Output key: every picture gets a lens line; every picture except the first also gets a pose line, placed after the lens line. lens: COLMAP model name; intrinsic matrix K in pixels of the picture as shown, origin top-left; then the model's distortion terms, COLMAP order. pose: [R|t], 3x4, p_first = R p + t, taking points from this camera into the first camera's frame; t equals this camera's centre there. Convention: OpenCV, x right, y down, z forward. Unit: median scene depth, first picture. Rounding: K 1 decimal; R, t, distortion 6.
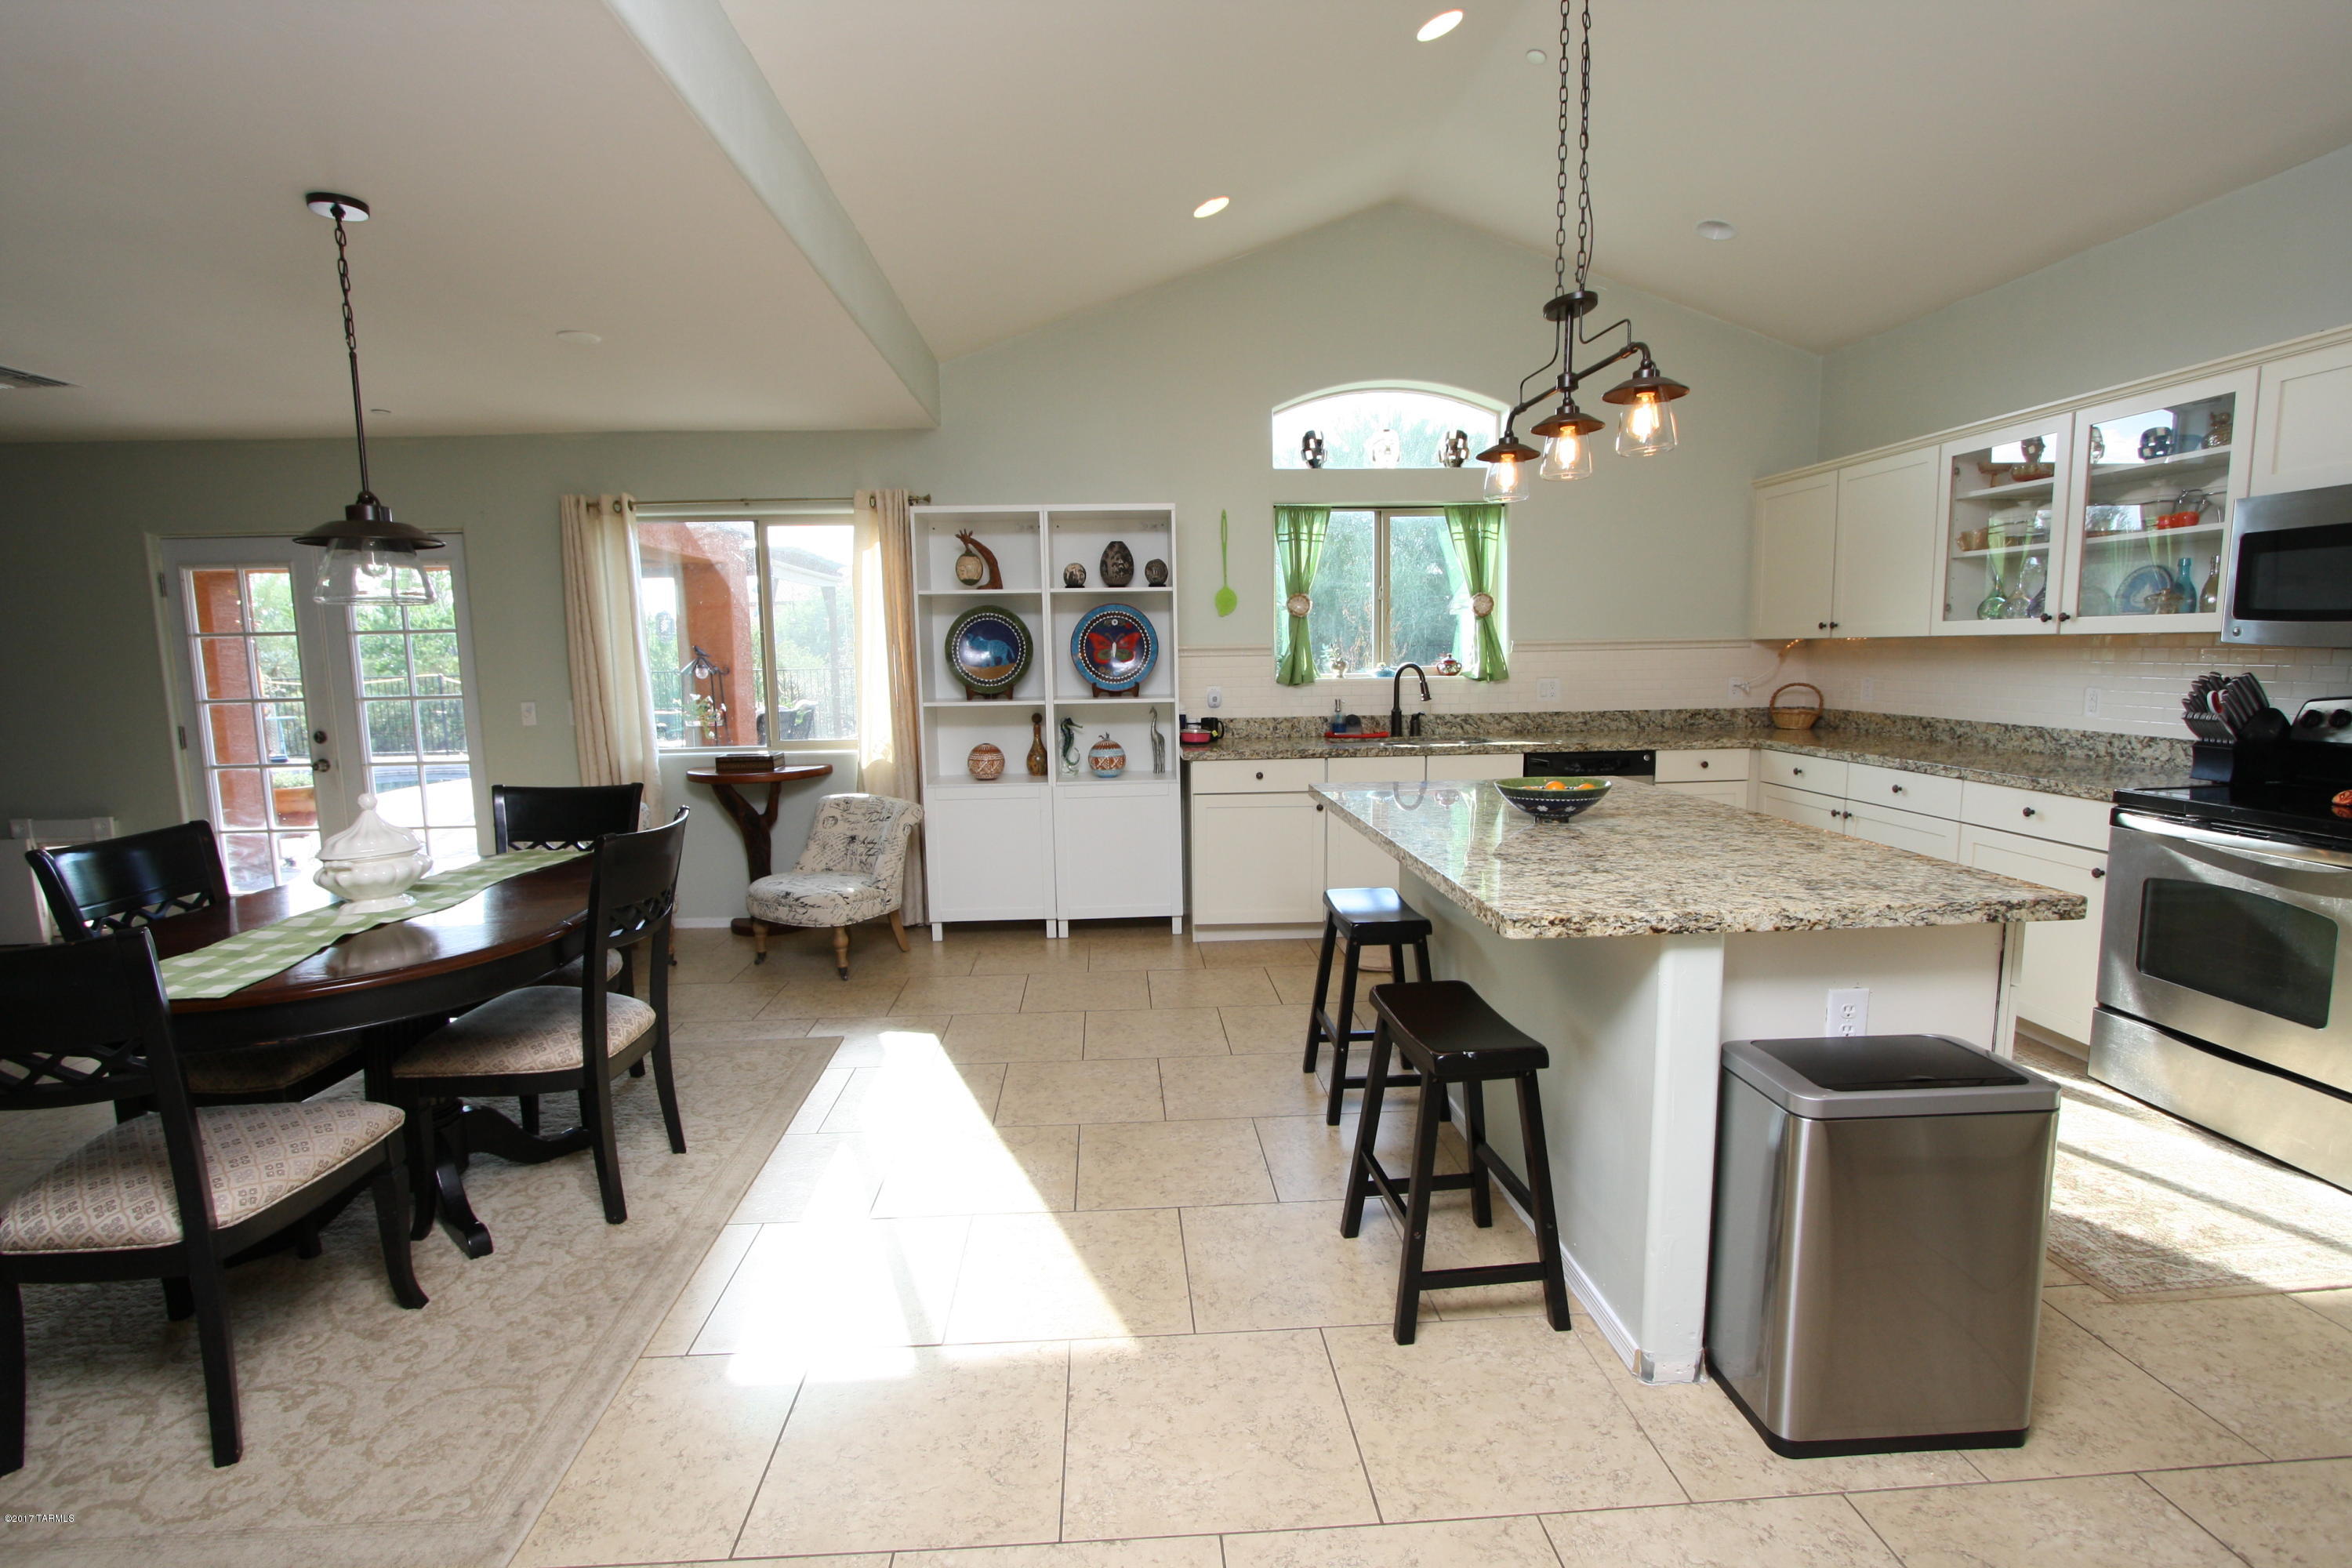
lens RADIAL K [[1085.6, 0, 1176.0], [0, 1085.6, 784.0], [0, 0, 1]] dist [0.000863, 0.000422]
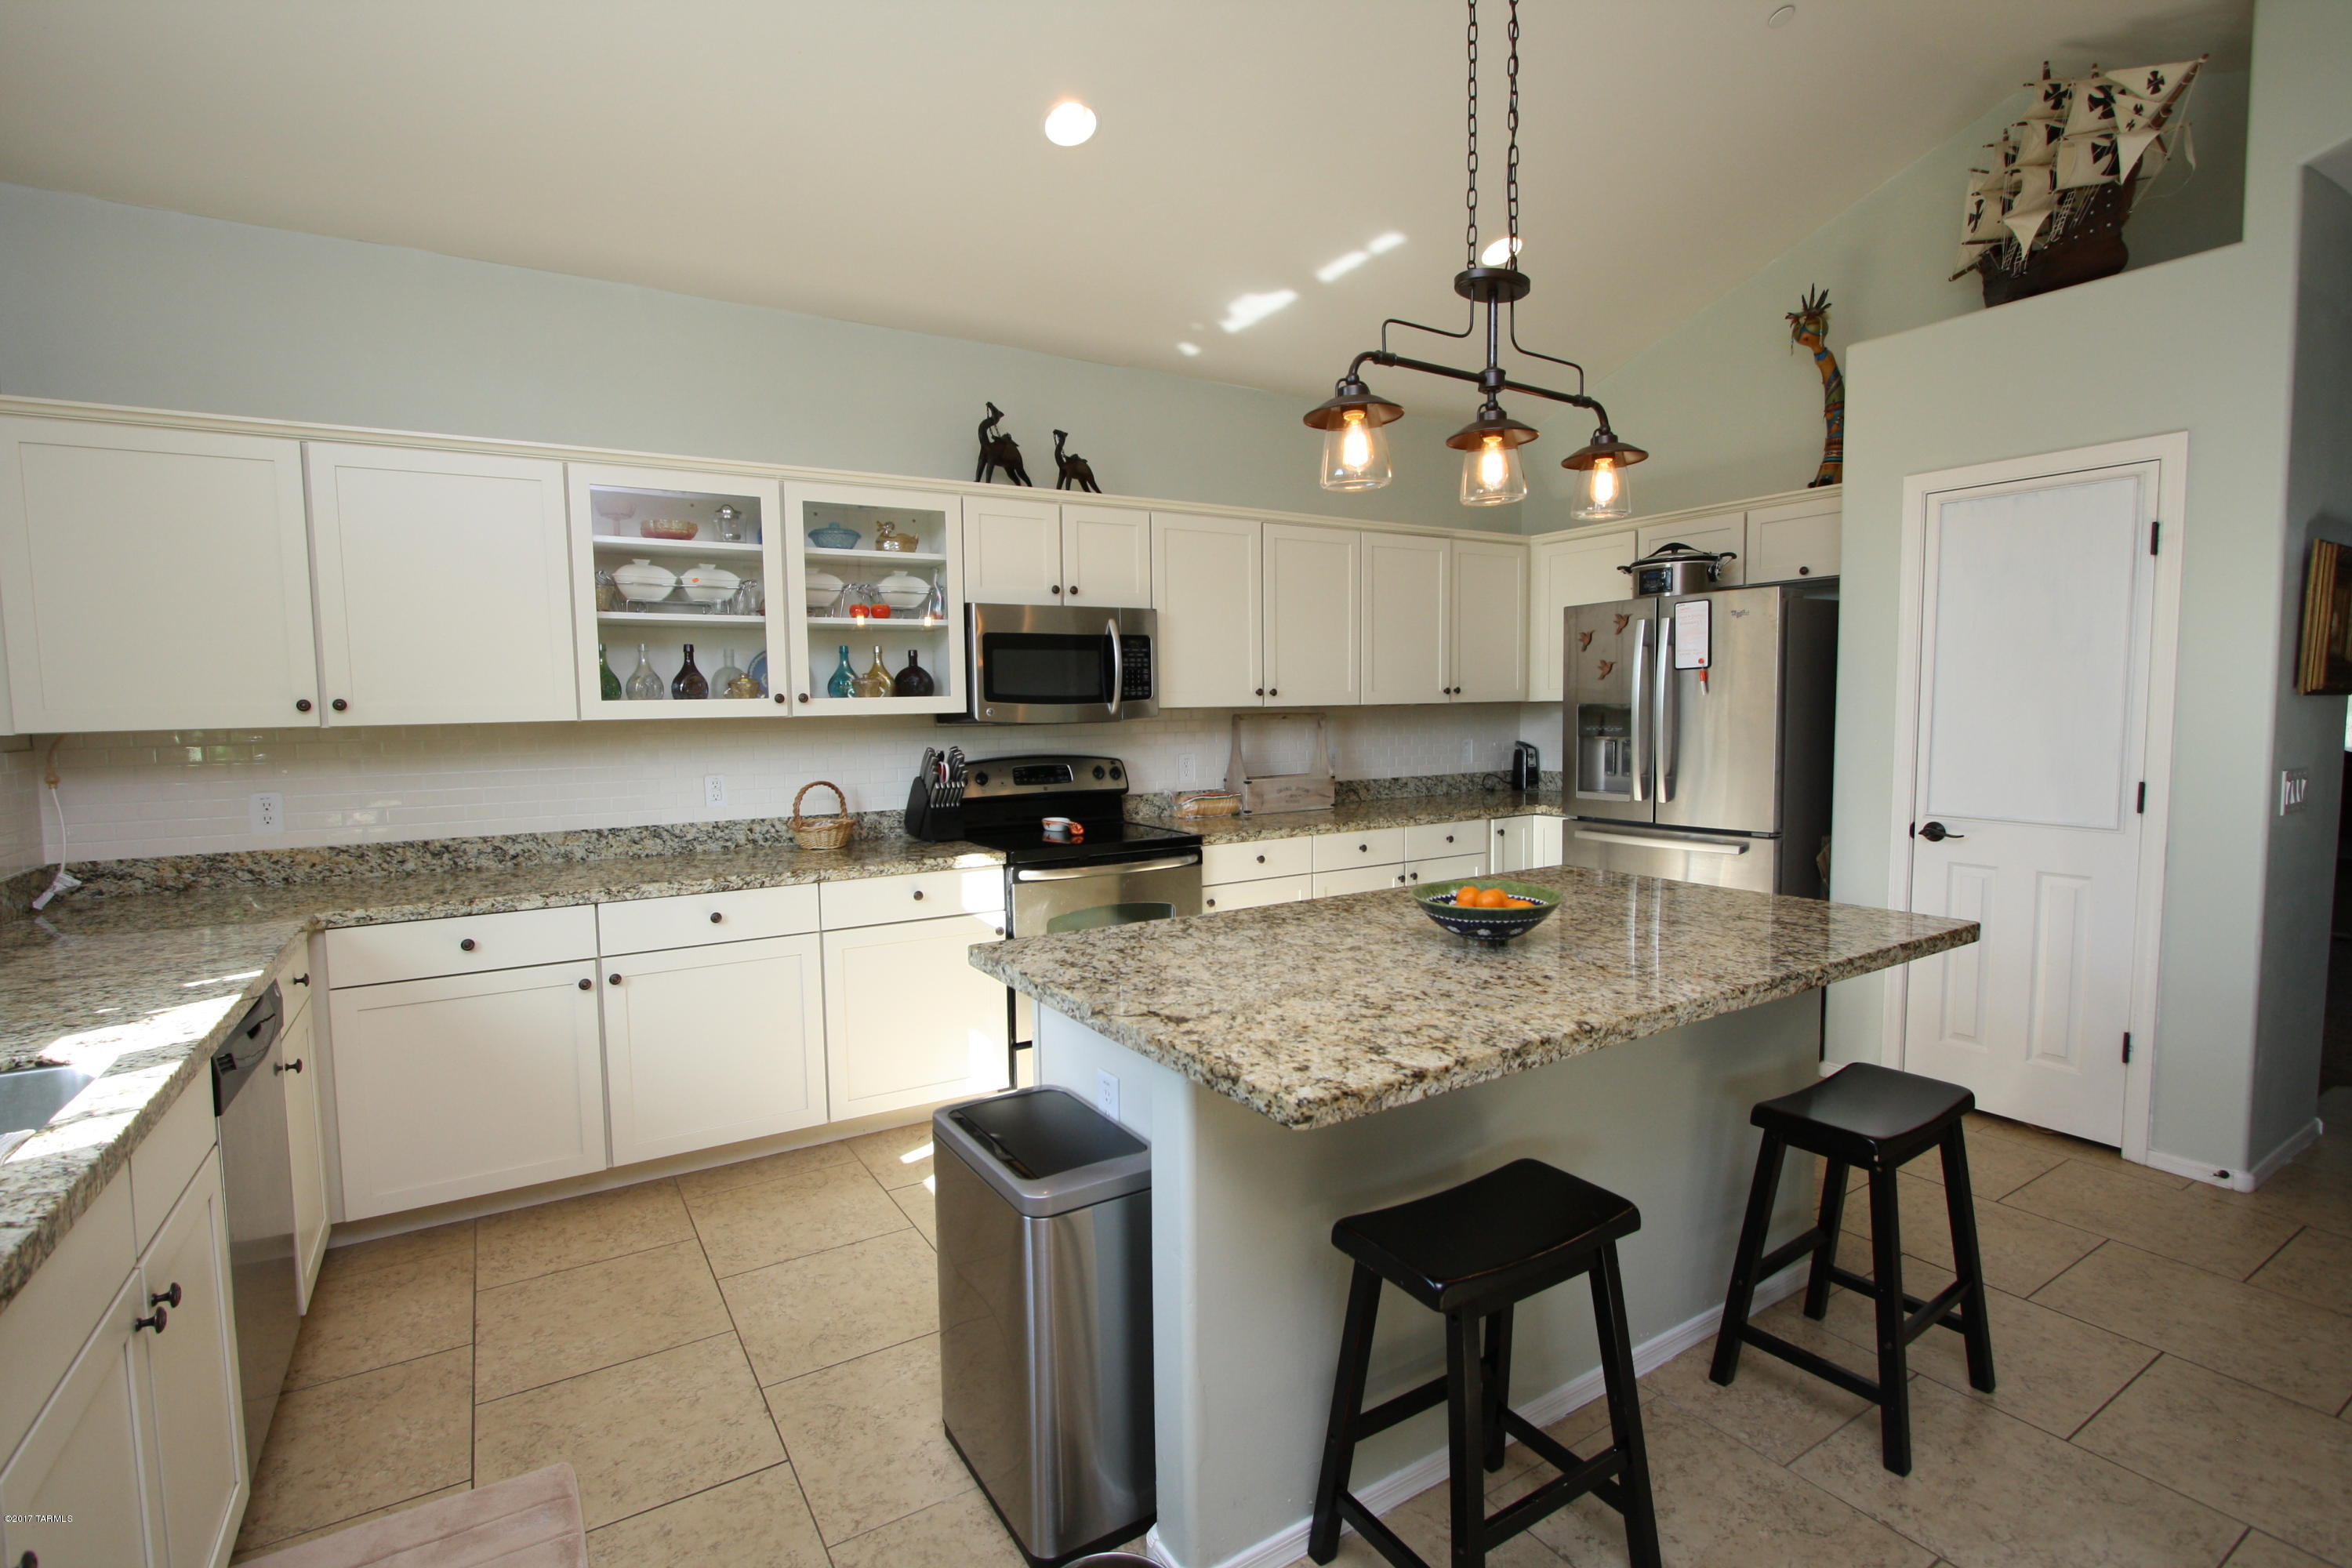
lens RADIAL K [[1099.0, 0, 1166.3], [0, 1099.0, 777.1], [0, 0, 1]] dist [-0.020626, 0.002704]
pose [[-0.473170, -0.035846, 0.880242, -0.154166], [0.134003, 0.984617, 0.112129, -0.134229], [-0.870720, 0.171011, -0.461087, 1.051604]]
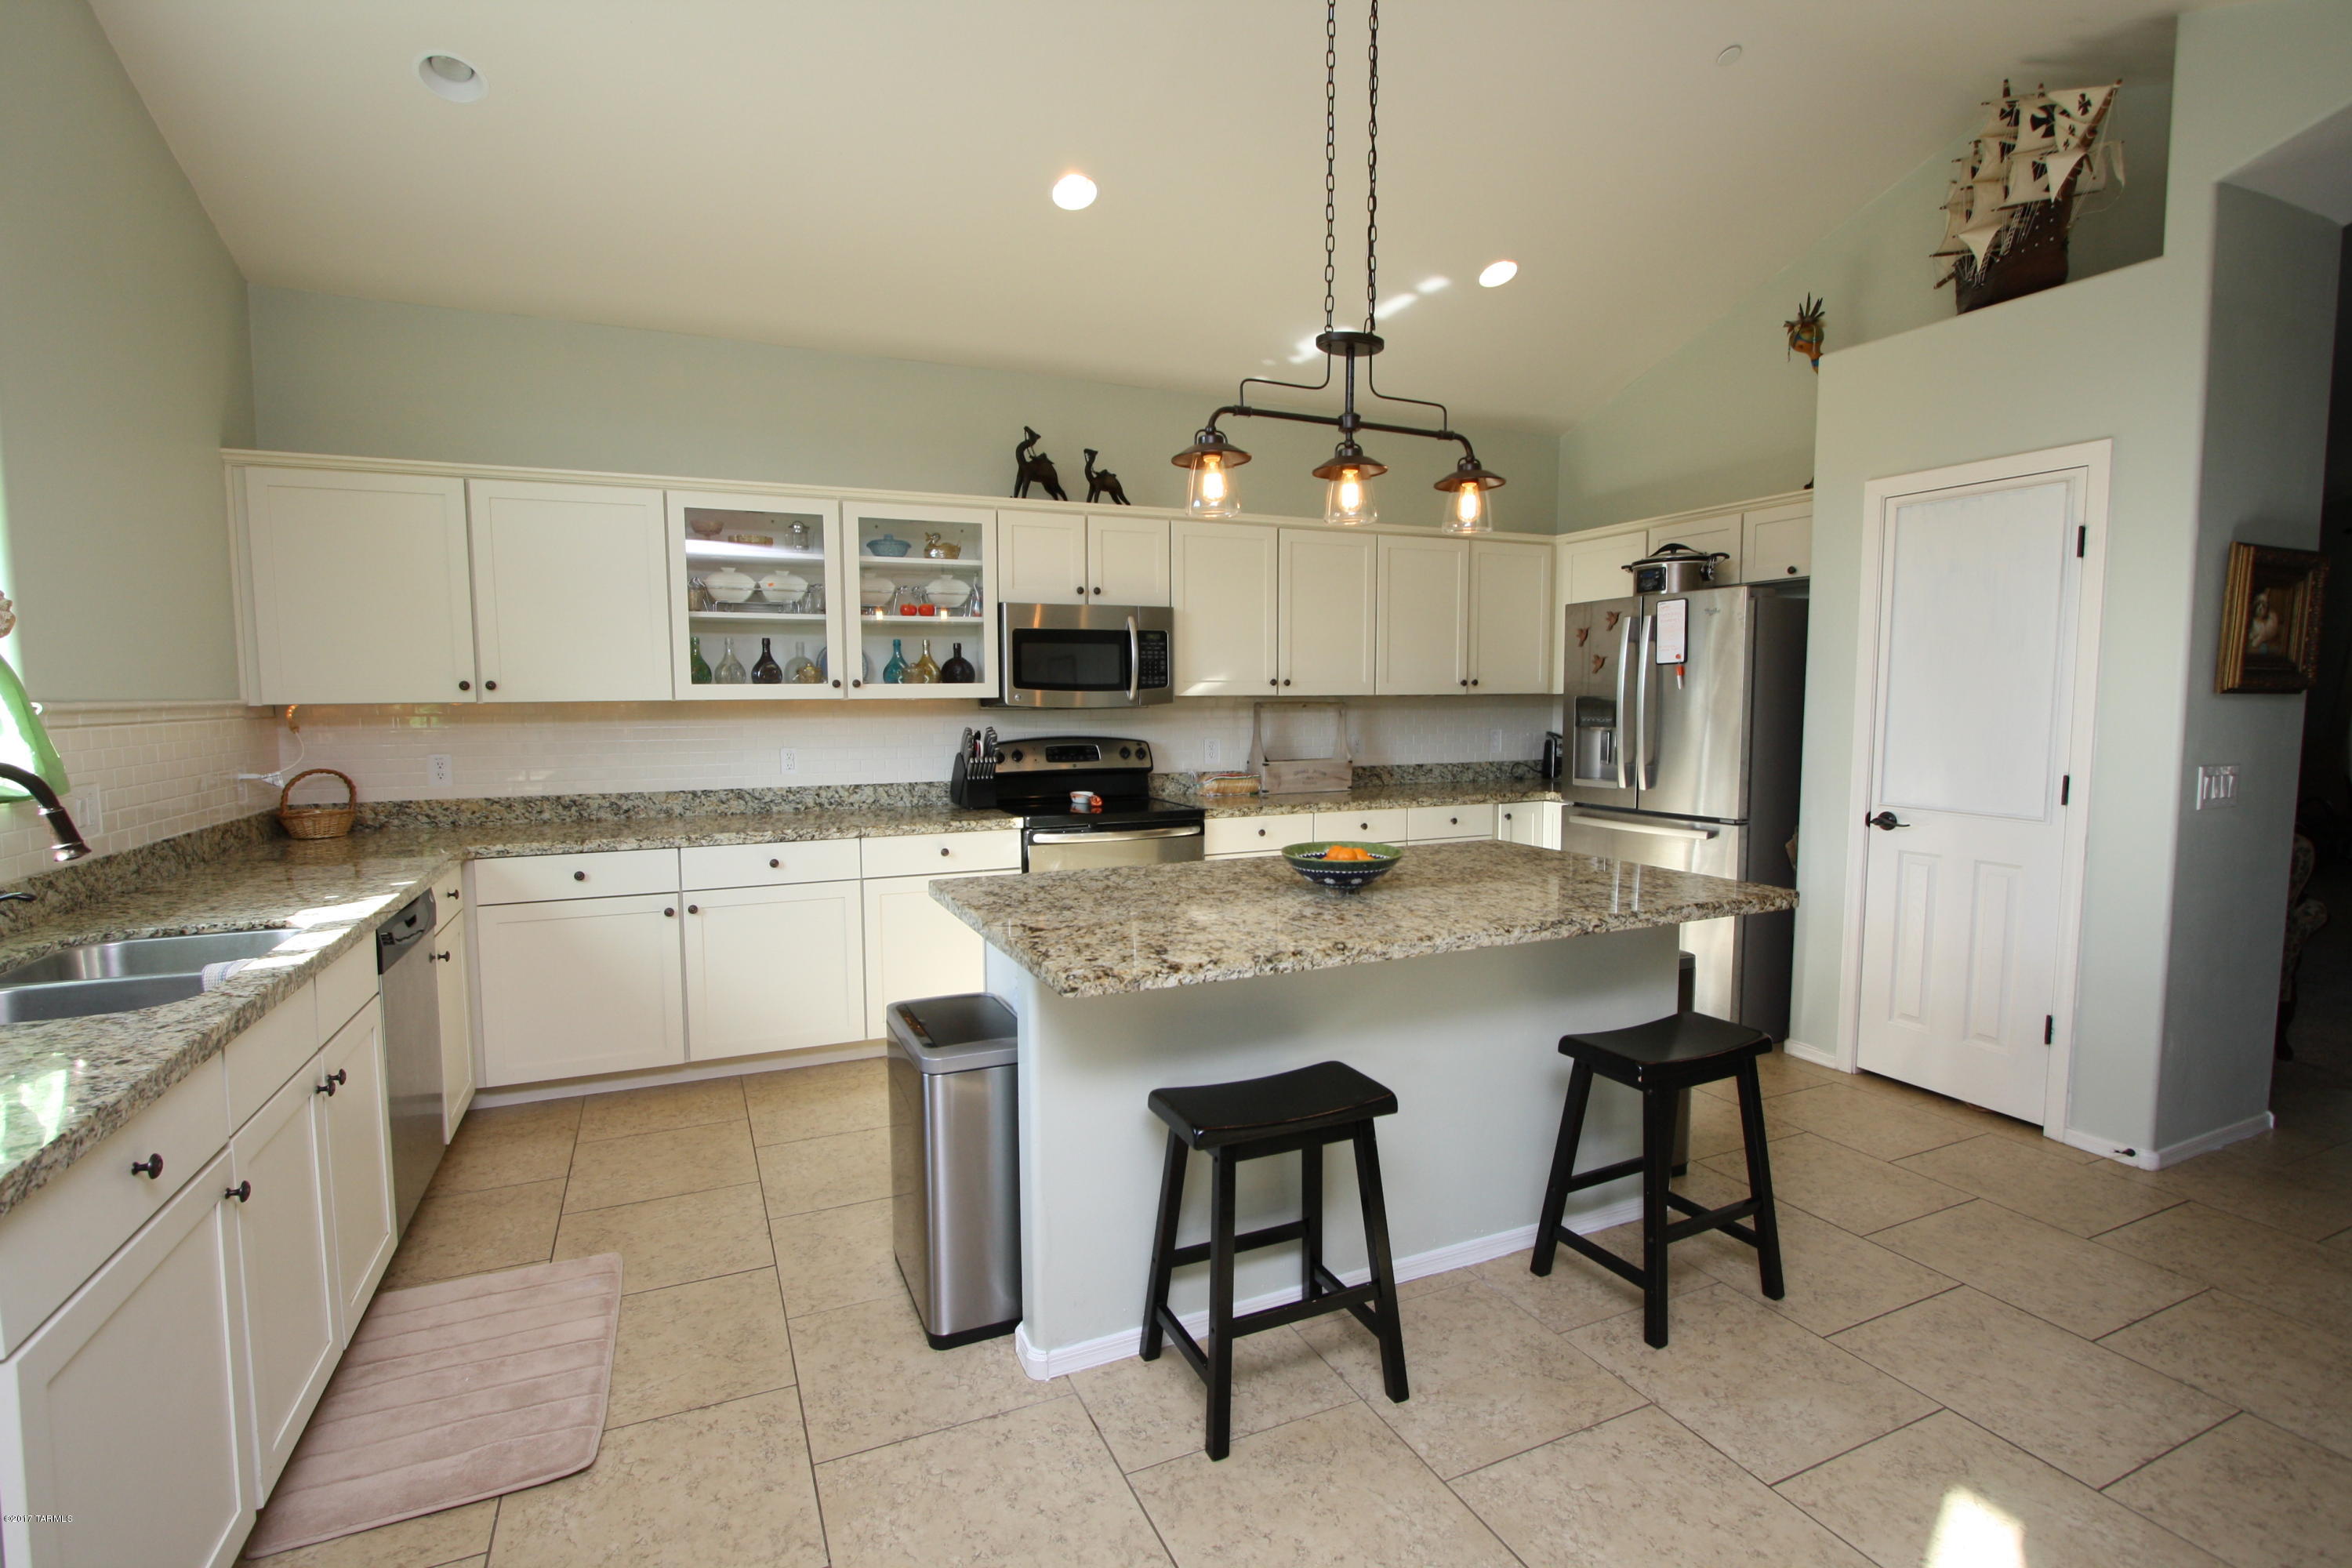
lens RADIAL K [[1099.0, 0, 1166.3], [0, 1099.0, 777.1], [0, 0, 1]] dist [-0.020626, 0.002704]
pose [[-0.352168, -0.052041, 0.934489, -0.319640], [0.128988, 0.986227, 0.103532, -0.119941], [-0.927006, 0.156998, -0.340605, 0.987279]]
